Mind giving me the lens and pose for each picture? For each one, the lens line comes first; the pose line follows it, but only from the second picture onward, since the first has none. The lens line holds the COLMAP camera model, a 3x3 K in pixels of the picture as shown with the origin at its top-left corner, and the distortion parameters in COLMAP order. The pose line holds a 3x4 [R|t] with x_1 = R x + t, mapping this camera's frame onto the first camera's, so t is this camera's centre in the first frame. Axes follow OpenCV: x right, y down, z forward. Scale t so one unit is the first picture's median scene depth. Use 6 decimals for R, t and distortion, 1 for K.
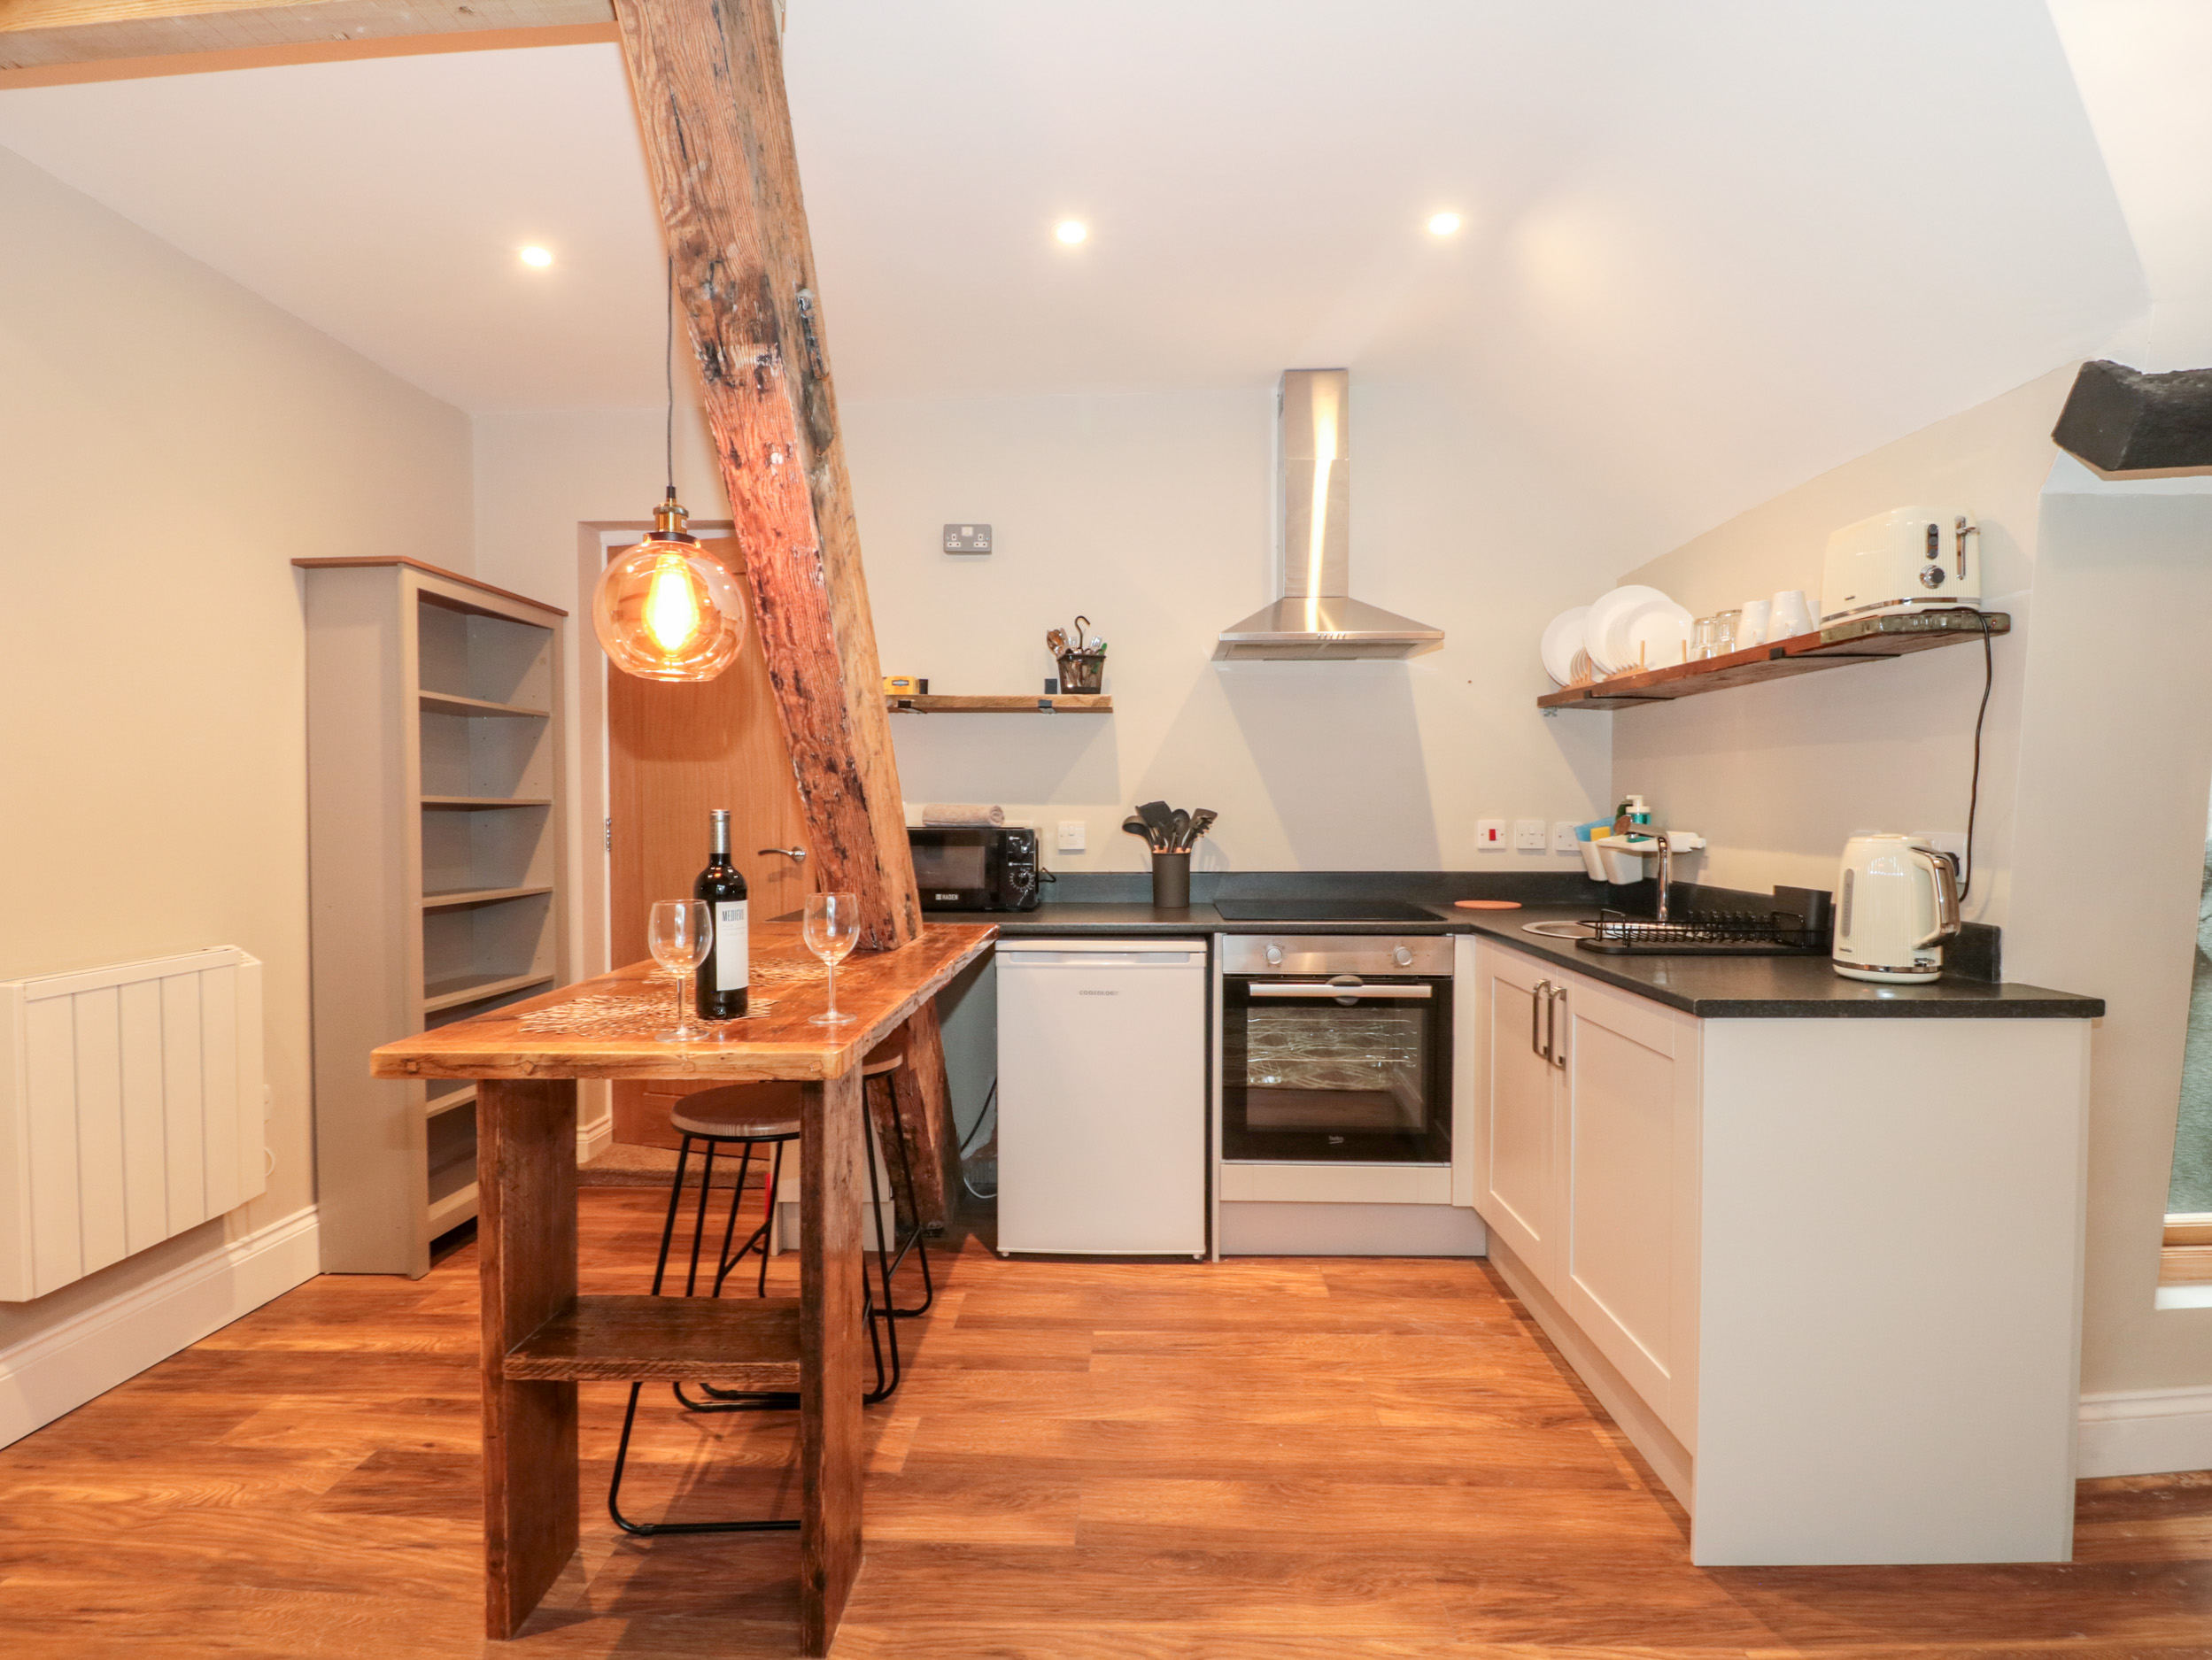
lens RADIAL K [[1149.2, 0, 1106.0], [0, 1149.2, 830.0], [0, 0, 1]] dist [0.001360, -0.013604]
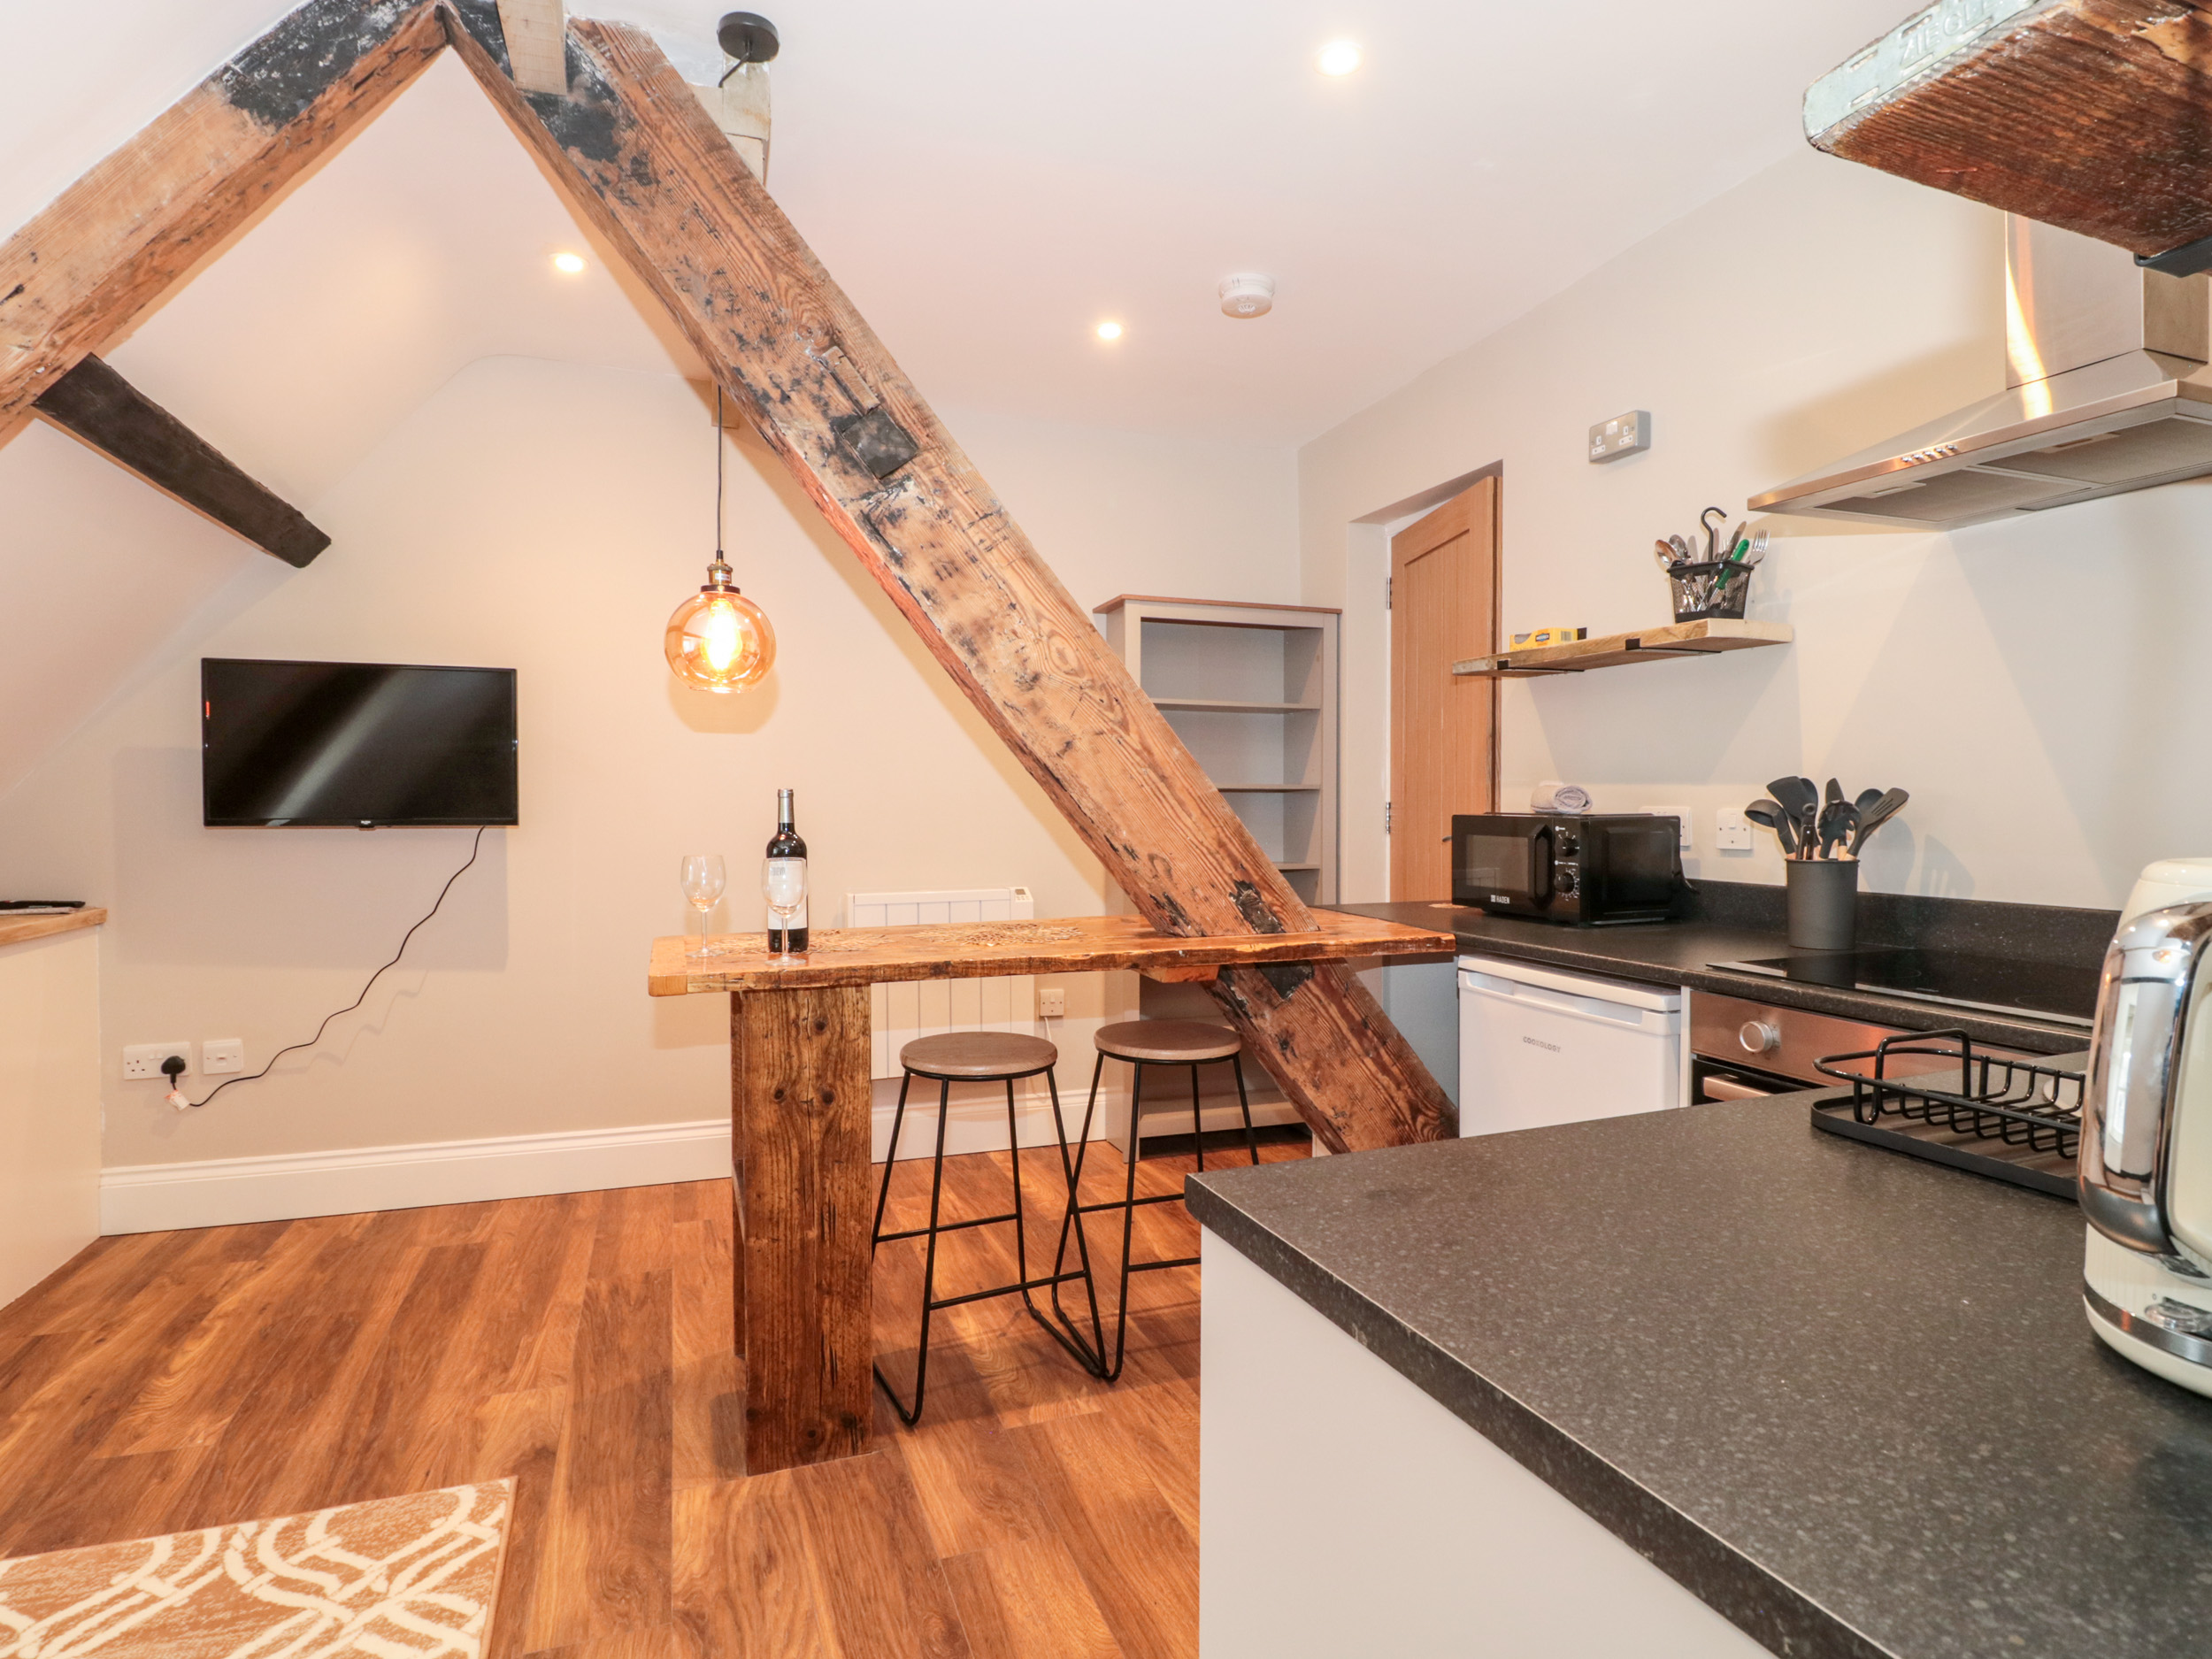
lens RADIAL K [[1169.5, 0, 1111.1], [0, 1169.5, 829.3], [0, 0, 1]] dist [0.001824, -0.015055]
pose [[0.387199, 0.024413, -0.921673, 0.730442], [-0.017287, 0.999666, 0.019217, -0.002750], [0.921834, 0.008492, 0.387492, 0.604190]]
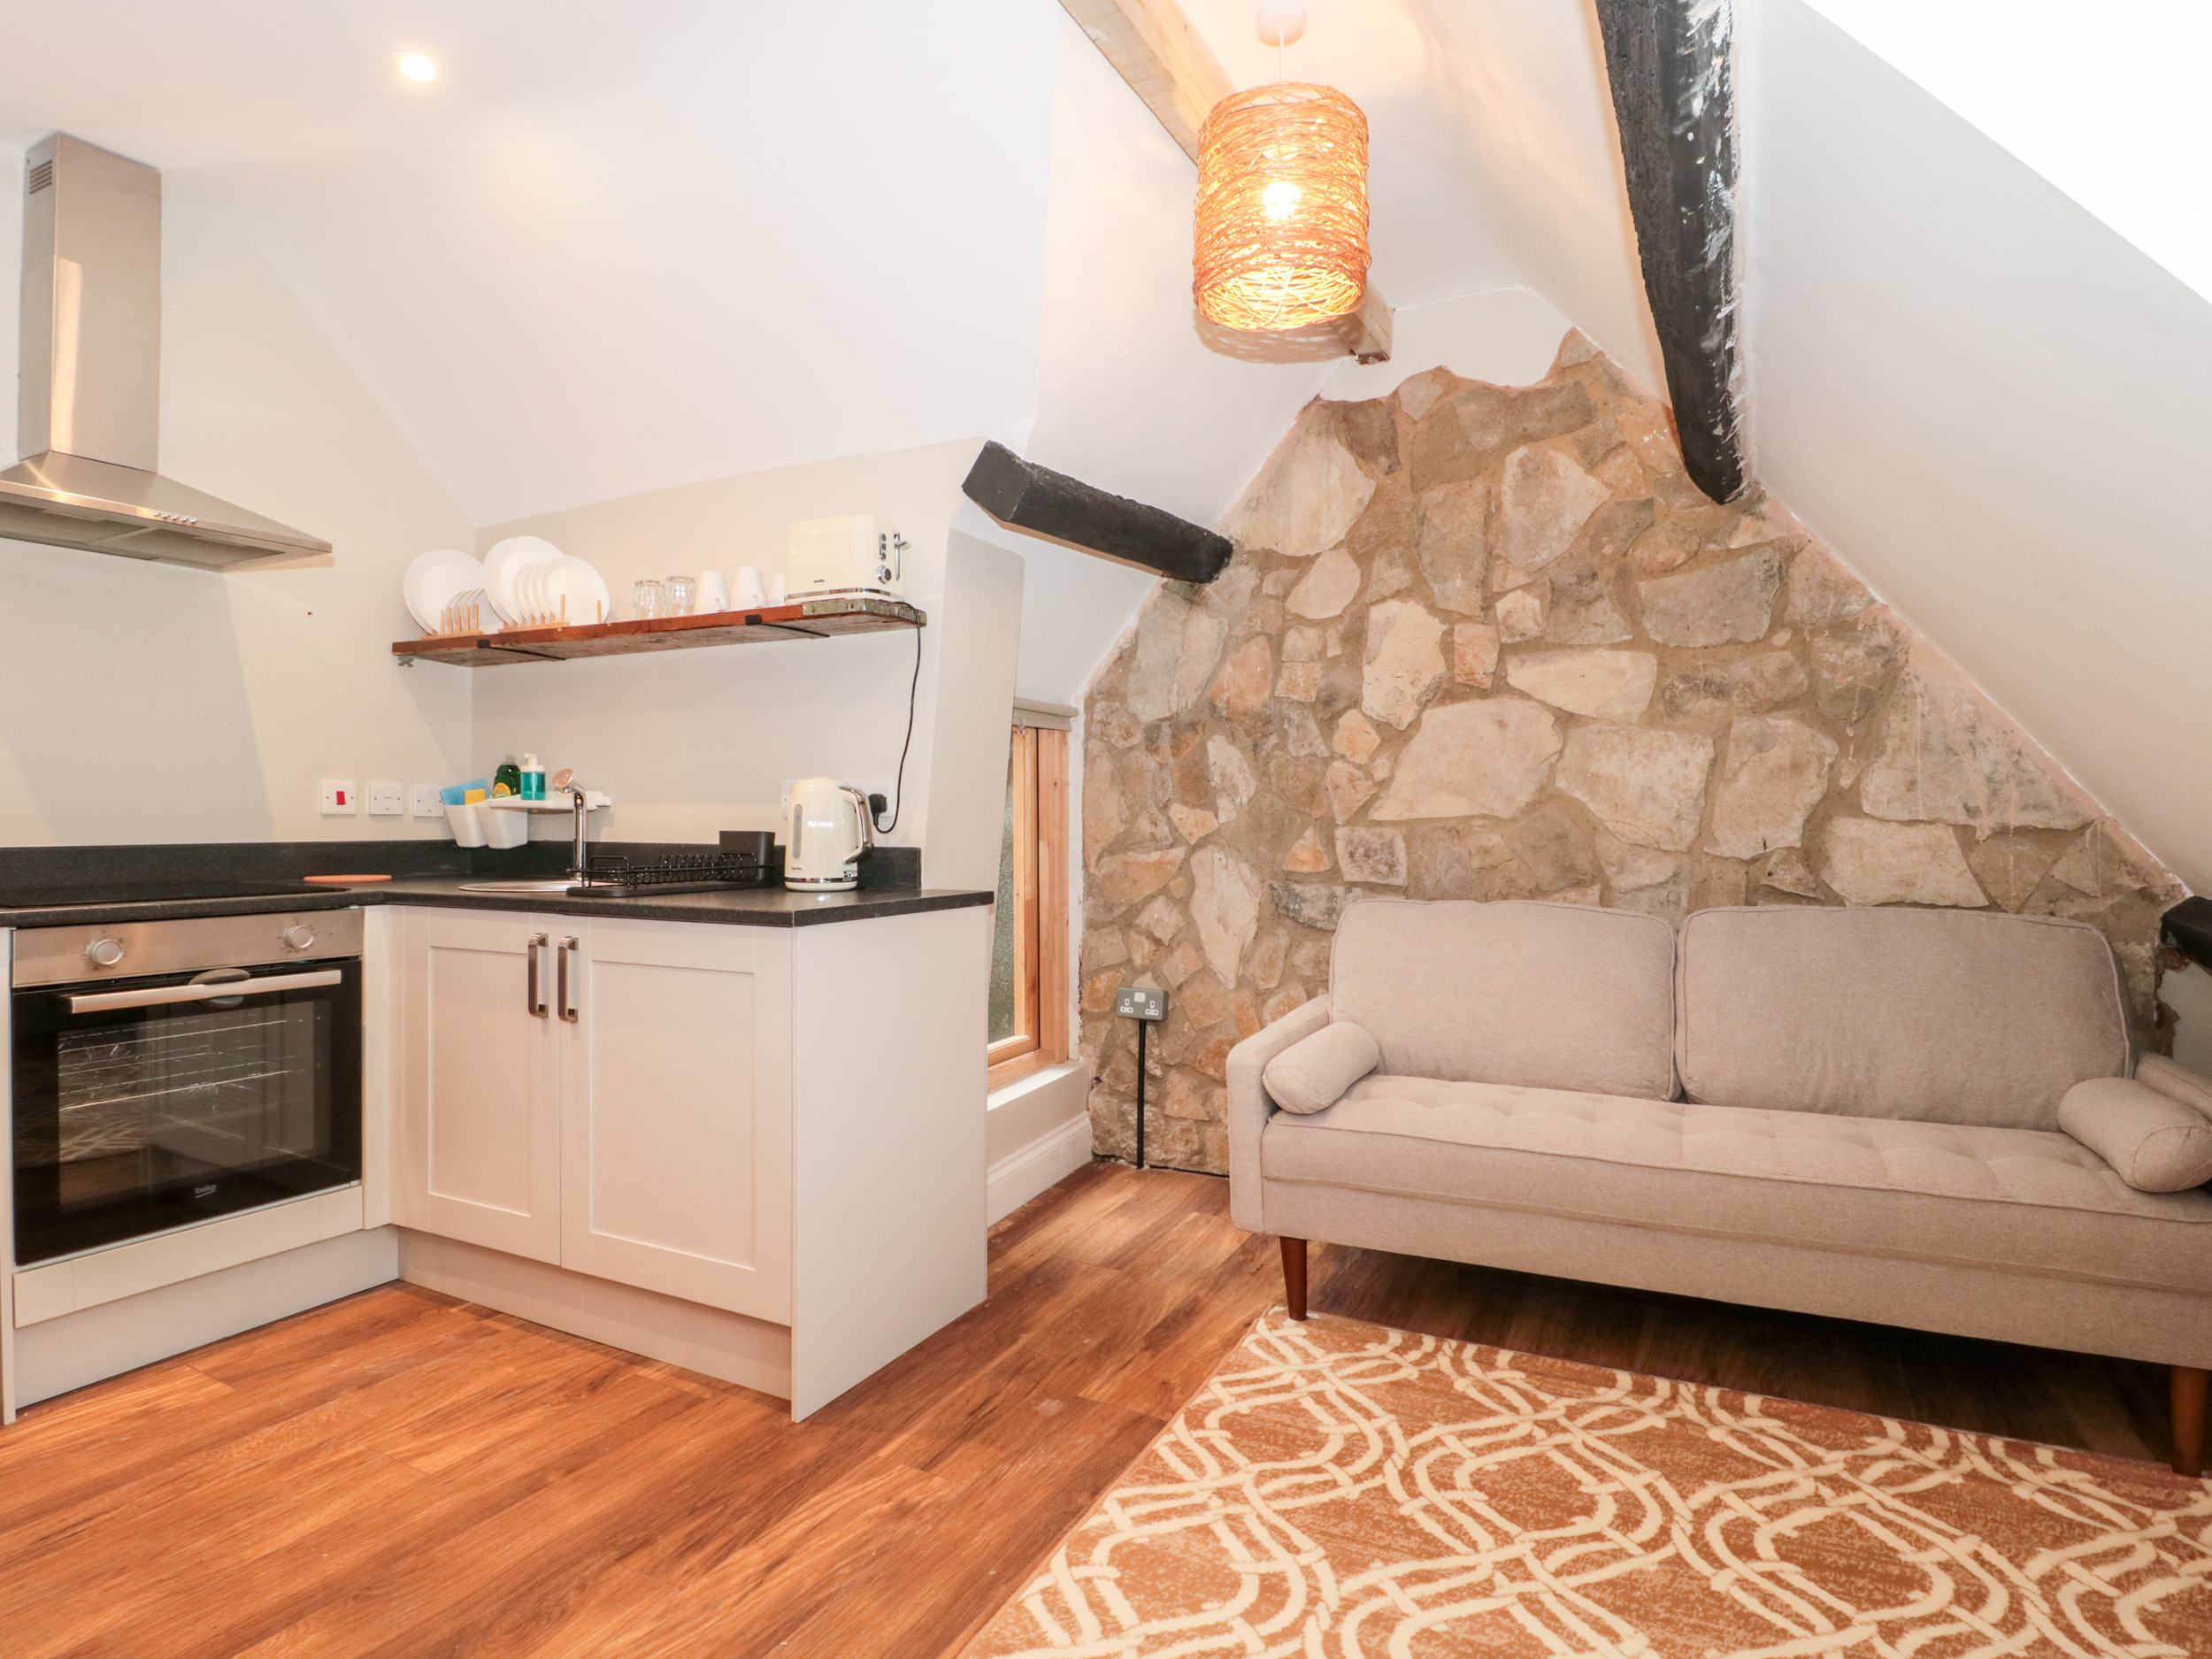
lens RADIAL K [[1169.5, 0, 1111.1], [0, 1169.5, 829.3], [0, 0, 1]] dist [0.001824, -0.015055]
pose [[0.441651, -0.007887, 0.897152, -0.285270], [0.016727, 0.999860, 0.000555, 0.056103], [-0.897031, 0.014762, 0.441721, 0.169807]]
